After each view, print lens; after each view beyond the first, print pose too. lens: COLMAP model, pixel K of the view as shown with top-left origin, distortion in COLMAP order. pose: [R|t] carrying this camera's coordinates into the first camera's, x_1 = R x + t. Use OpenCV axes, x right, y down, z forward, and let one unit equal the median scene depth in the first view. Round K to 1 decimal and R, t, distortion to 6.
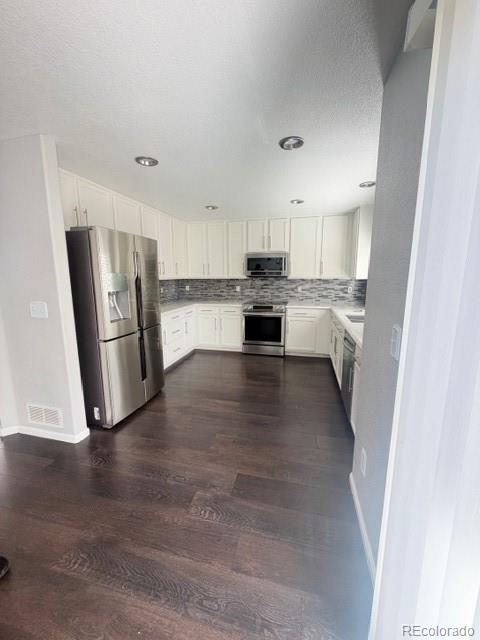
lens RADIAL K [[256.7, 0, 238.3], [0, 256.7, 317.6], [0, 0, 1]] dist [0.000760, 0.000211]
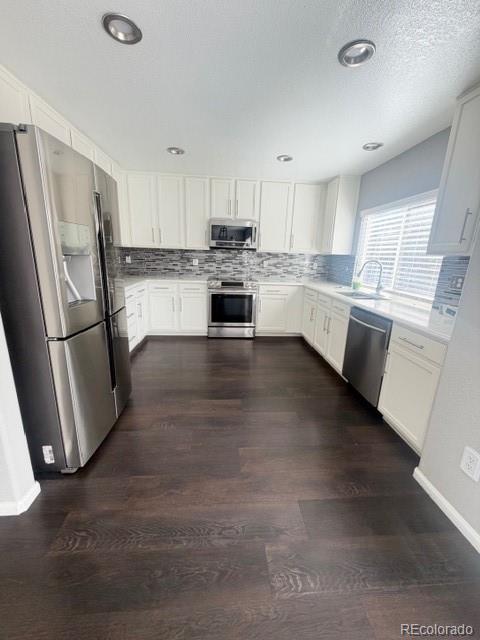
lens RADIAL K [[256.7, 0, 238.3], [0, 256.7, 317.6], [0, 0, 1]] dist [0.000760, 0.000211]
pose [[0.946889, -0.041711, 0.318845, -0.160695], [0.014507, 0.996083, 0.087223, -0.001738], [-0.321234, -0.077965, 0.943785, 0.156561]]
